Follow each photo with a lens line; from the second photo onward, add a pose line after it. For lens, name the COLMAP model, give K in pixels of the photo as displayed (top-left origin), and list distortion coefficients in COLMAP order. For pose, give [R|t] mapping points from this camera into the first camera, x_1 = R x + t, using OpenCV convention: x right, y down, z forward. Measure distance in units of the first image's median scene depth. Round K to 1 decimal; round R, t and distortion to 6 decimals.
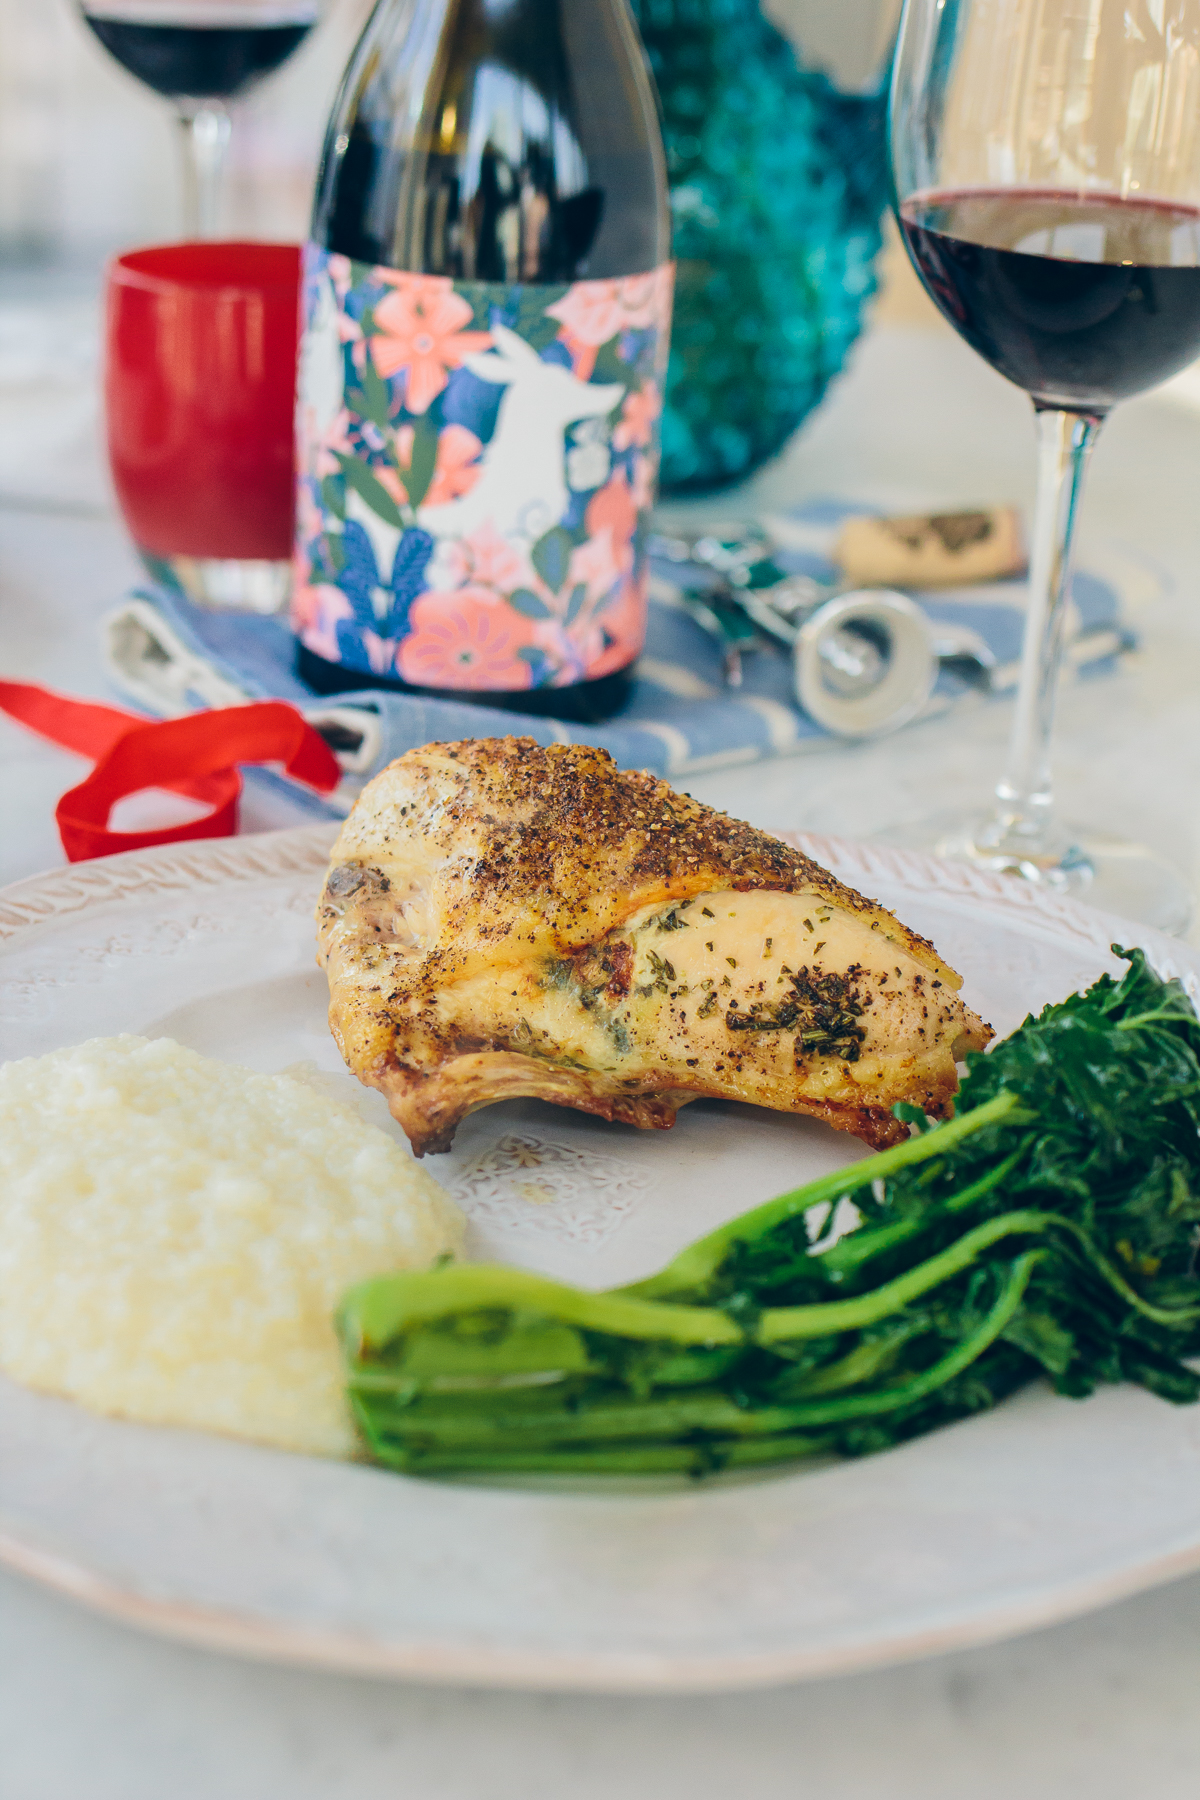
lens RADIAL K [[2846.3, 0, 600.0], [0, 2846.3, 900.0], [0, 0, 1]] dist [-0.117449, -0.068969]
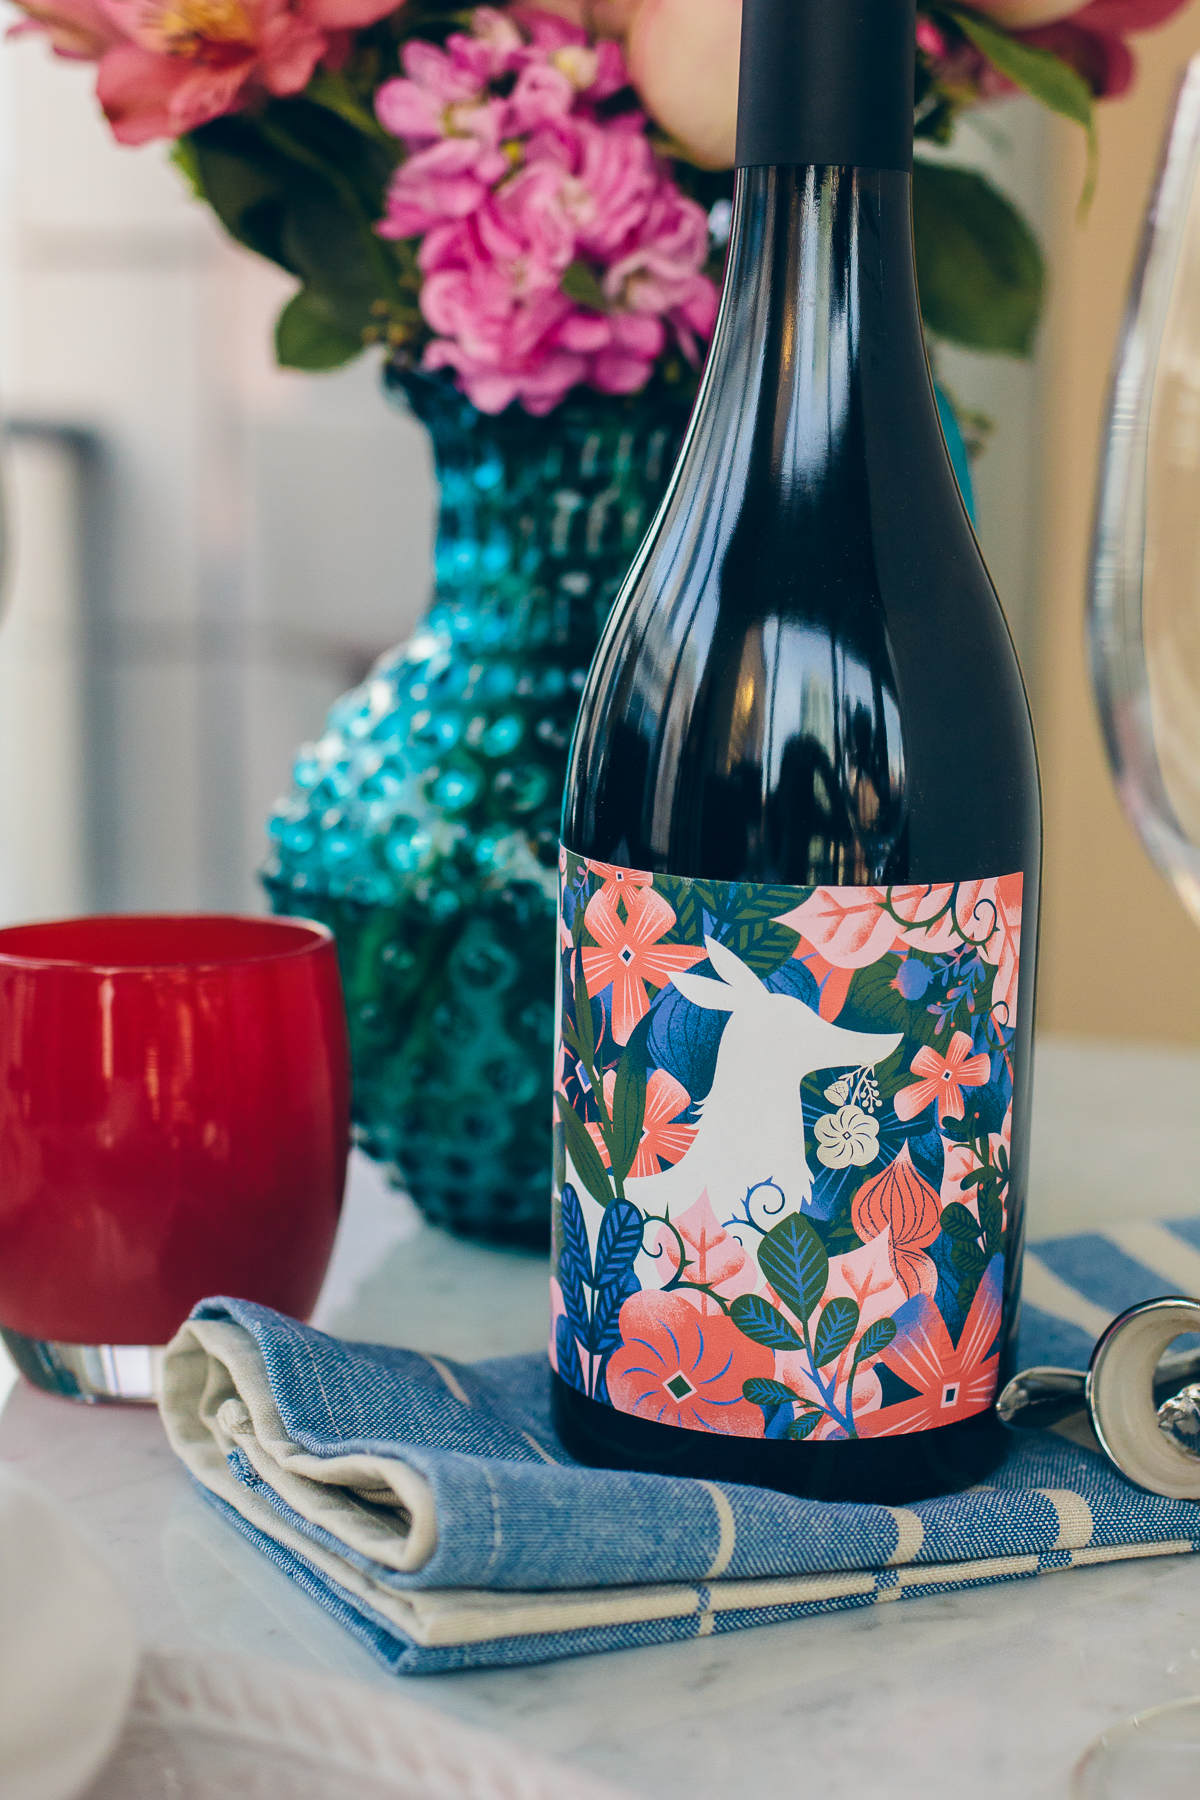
lens RADIAL K [[2846.3, 0, 600.0], [0, 2846.3, 900.0], [0, 0, 1]] dist [-0.117449, -0.068969]
pose [[0.876002, 0.034282, -0.481087, 0.291843], [-0.162259, 0.960277, -0.227025, -0.037647], [0.454194, 0.276935, 0.846768, 0.349158]]
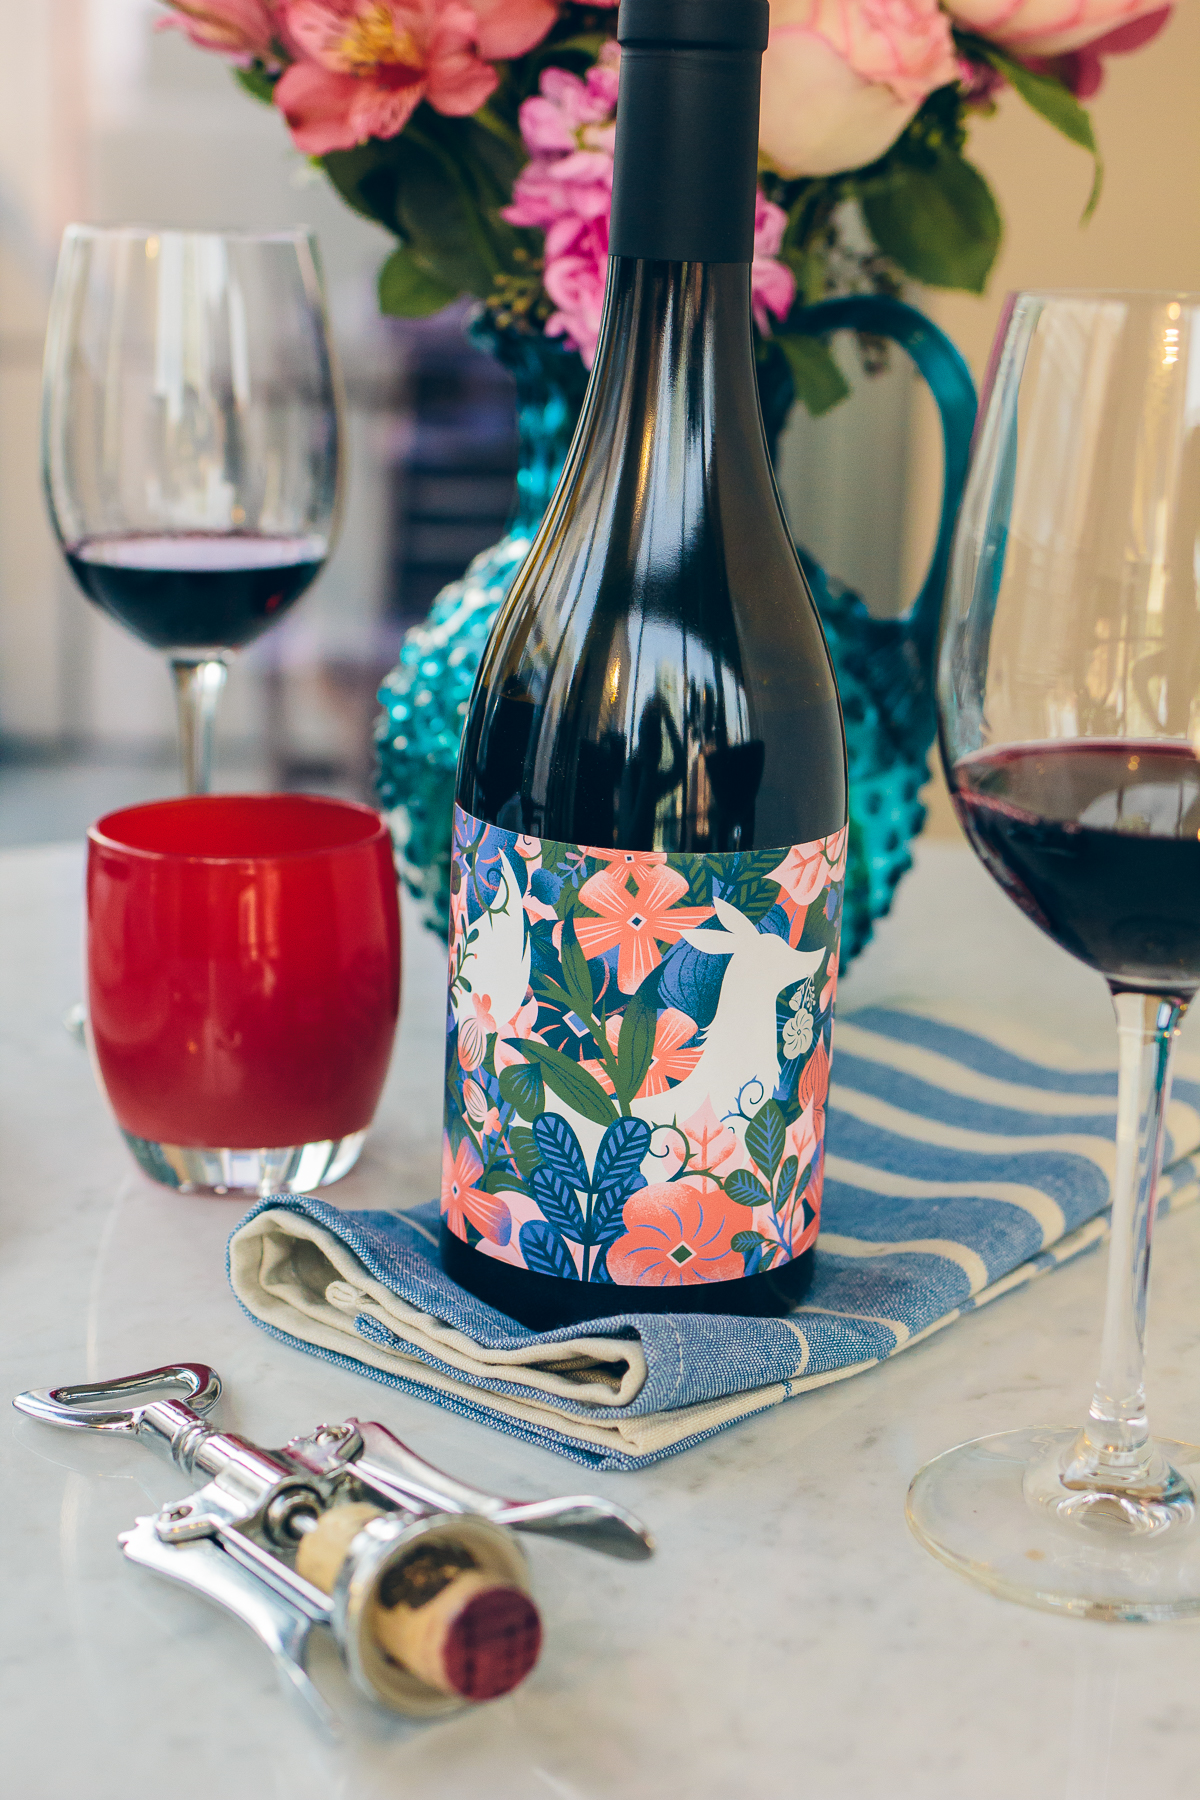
lens RADIAL K [[2846.3, 0, 600.0], [0, 2846.3, 900.0], [0, 0, 1]] dist [-0.117449, -0.068969]
pose [[0.972590, -0.082914, 0.217242, -0.270627], [0.113086, 0.984999, -0.130340, -0.084061], [-0.203176, 0.151335, 0.967377, 0.109880]]
